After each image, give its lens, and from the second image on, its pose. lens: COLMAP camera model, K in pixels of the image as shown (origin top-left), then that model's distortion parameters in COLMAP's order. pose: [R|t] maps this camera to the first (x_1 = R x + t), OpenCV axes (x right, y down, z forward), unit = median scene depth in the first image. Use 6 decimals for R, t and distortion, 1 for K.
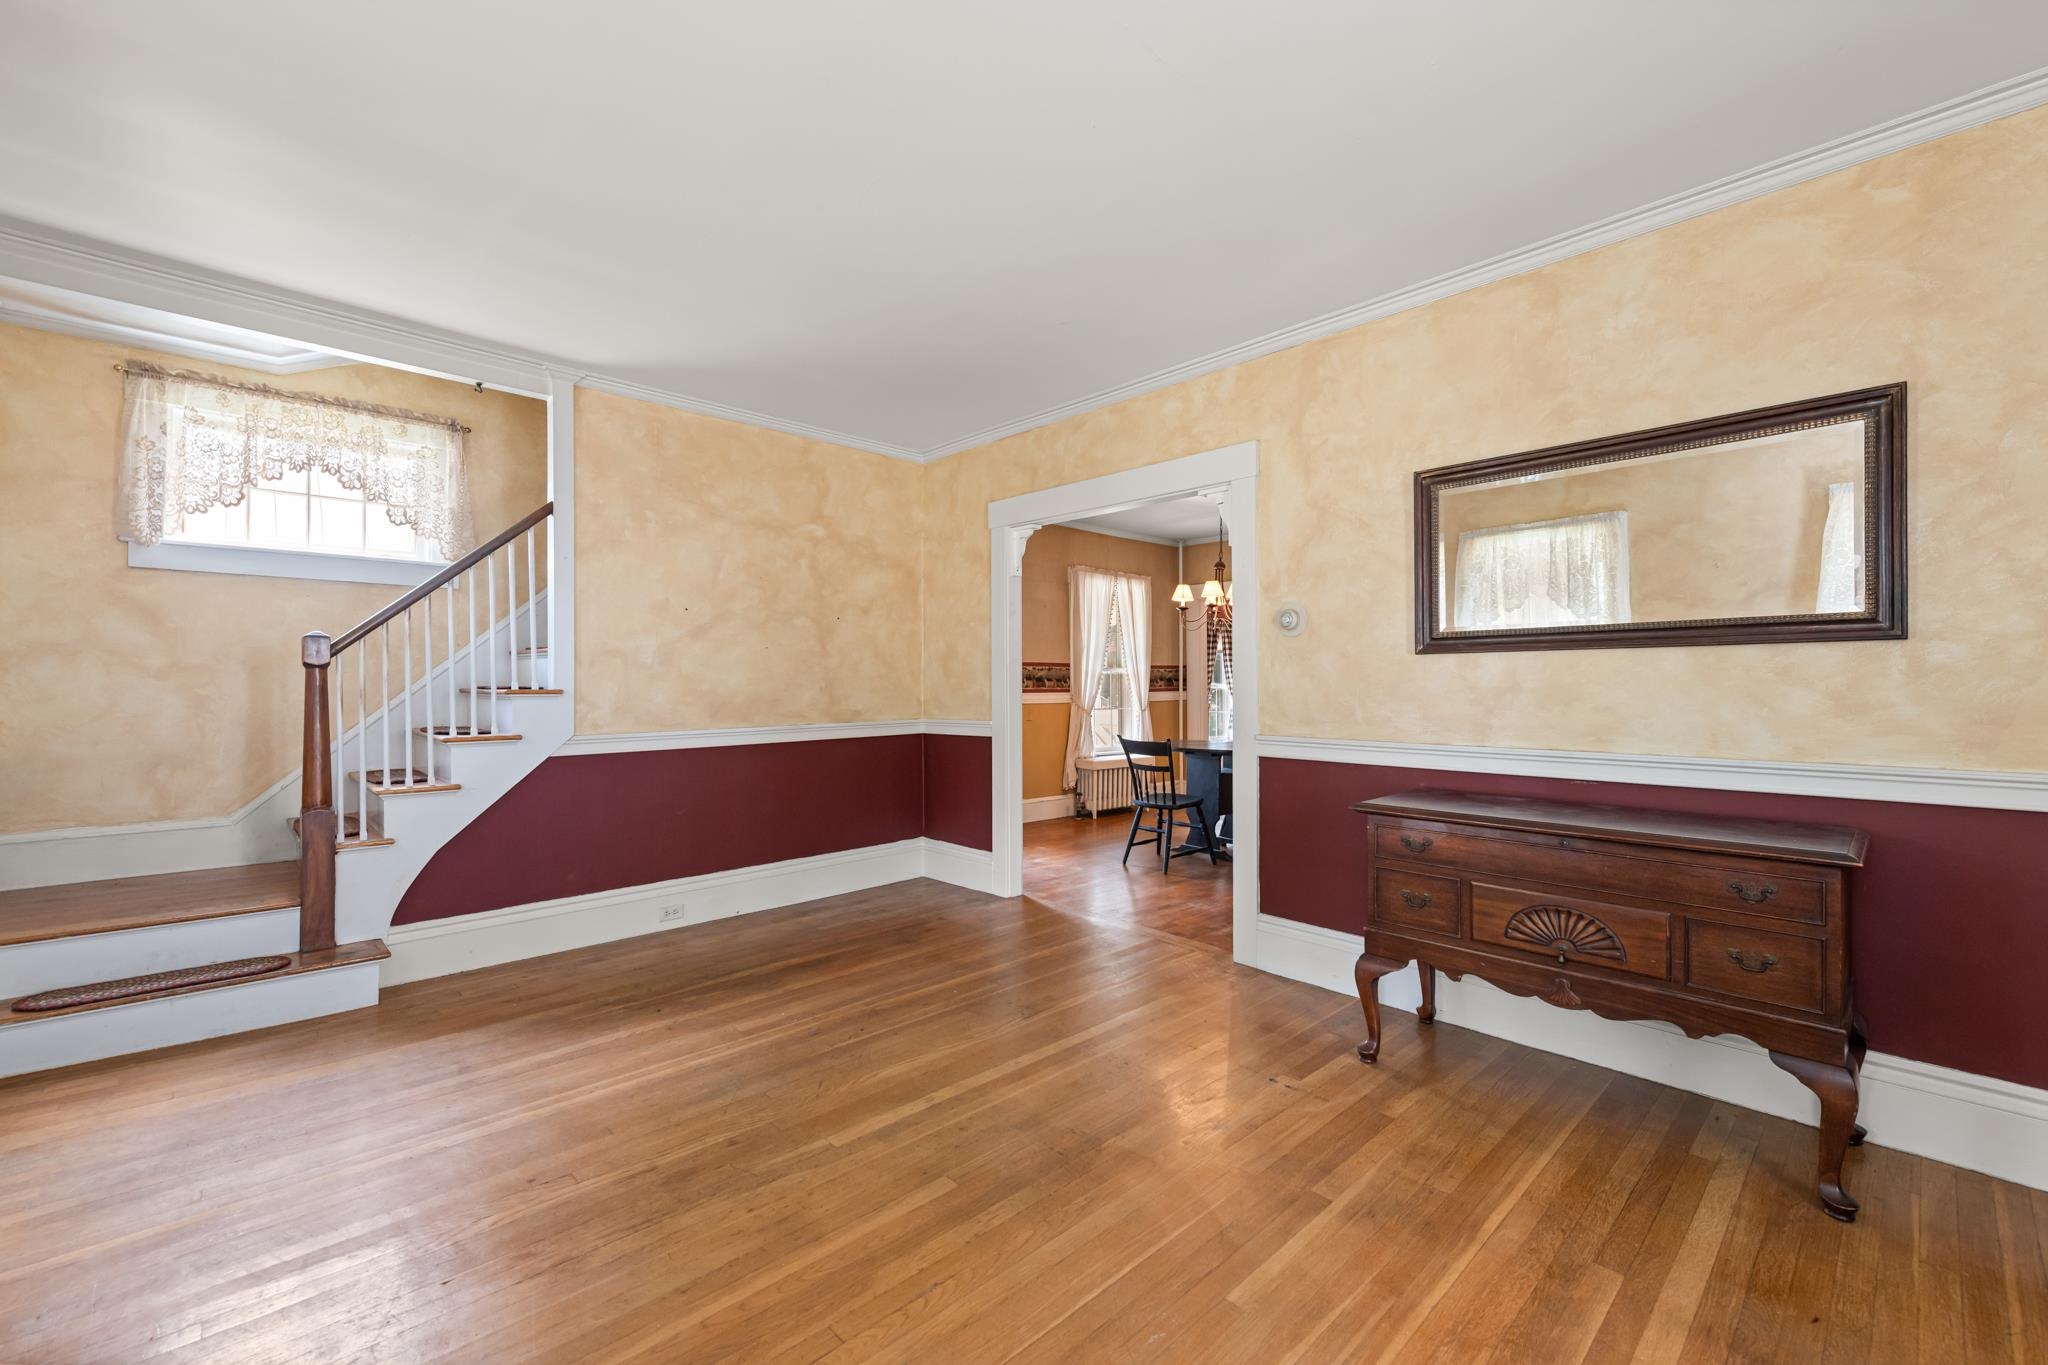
lens RADIAL K [[837.6, 0, 1033.8], [0, 837.6, 682.0], [0, 0, 1]] dist [0.008310, -0.002461]
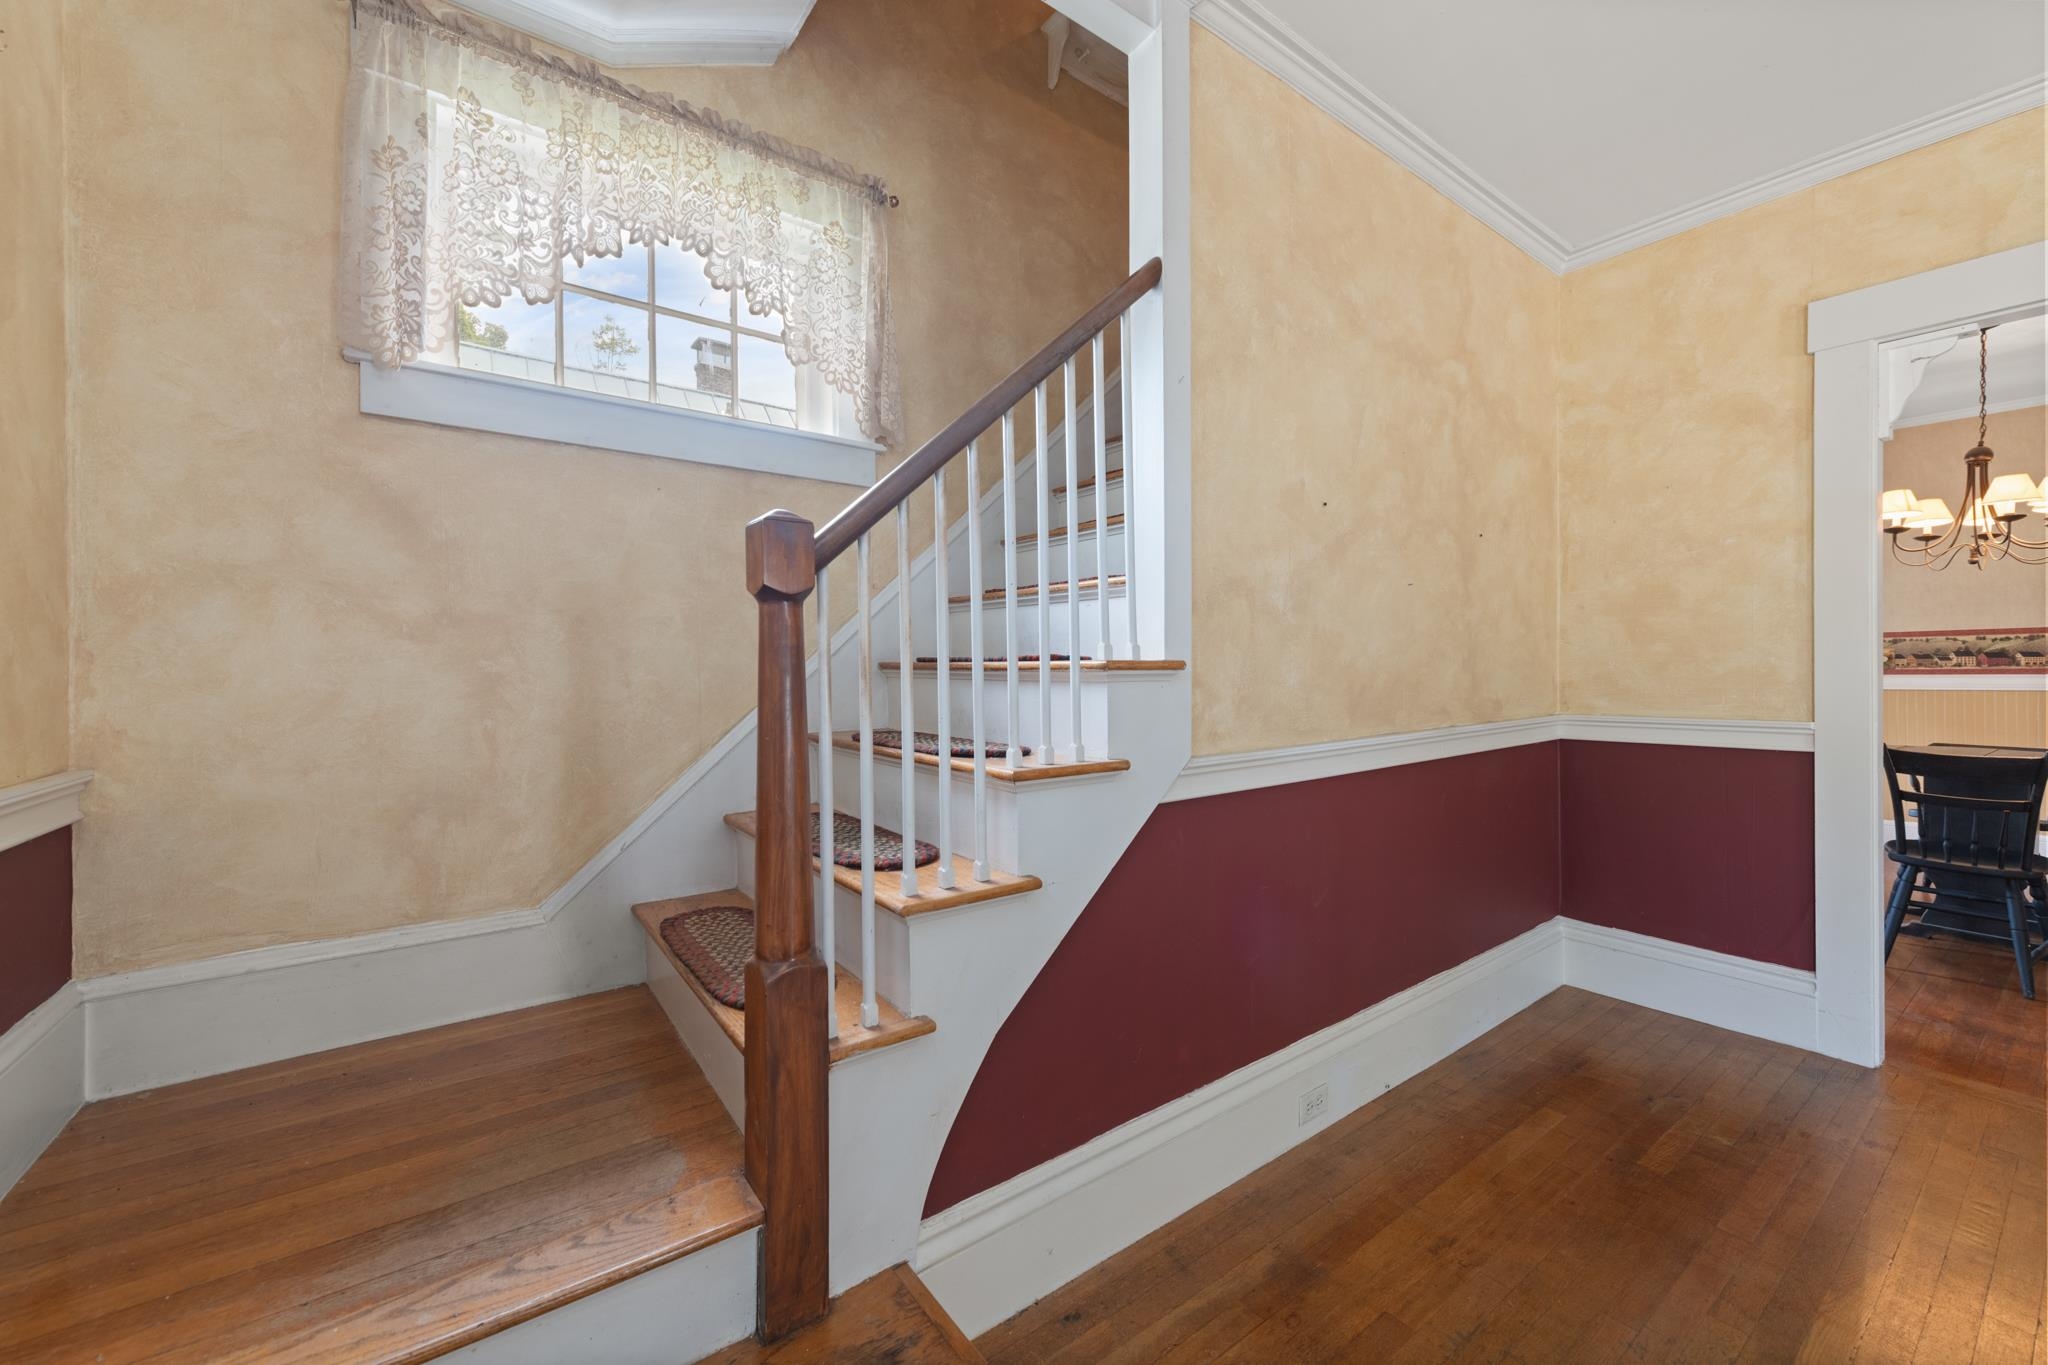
lens RADIAL K [[798.8, 0, 1030.9], [0, 798.8, 670.2], [0, 0, 1]] dist [0.006900, -0.000634]
pose [[0.991169, -0.003212, -0.132568, -0.580945], [0.003982, 0.999977, 0.005548, 0.011880], [0.132547, -0.006027, 0.991158, 0.544883]]
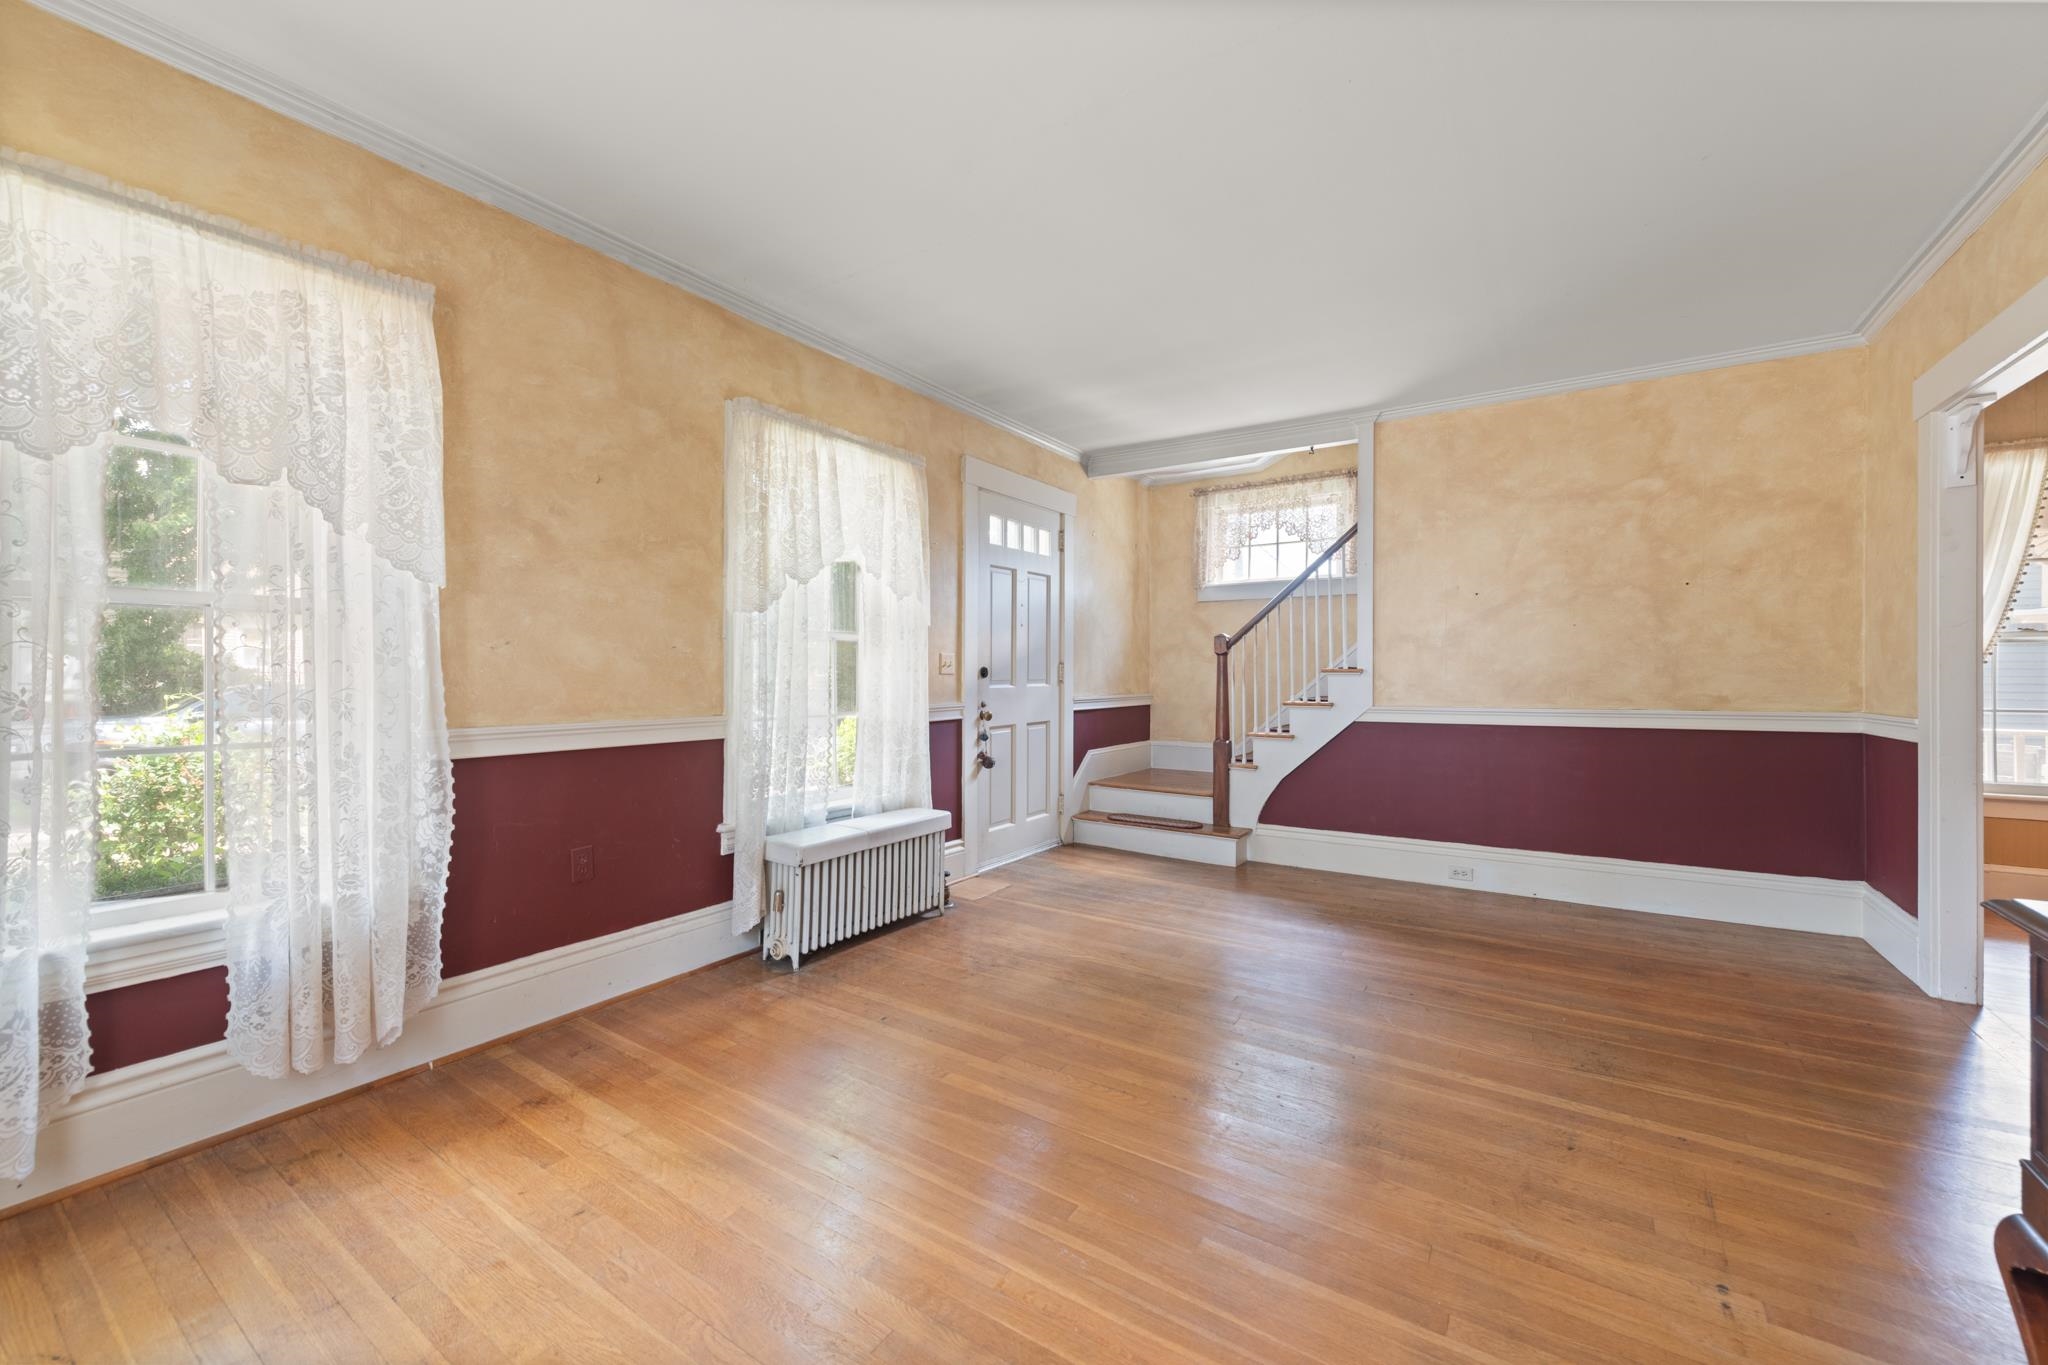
lens RADIAL K [[798.8, 0, 1032.8], [0, 798.8, 676.0], [0, 0, 1]] dist [0.006900, -0.000634]
pose [[0.224986, 0.008950, -0.974321, 0.497704], [0.005981, 0.999926, 0.010566, 0.003616], [0.974344, -0.008205, 0.224916, 0.242136]]
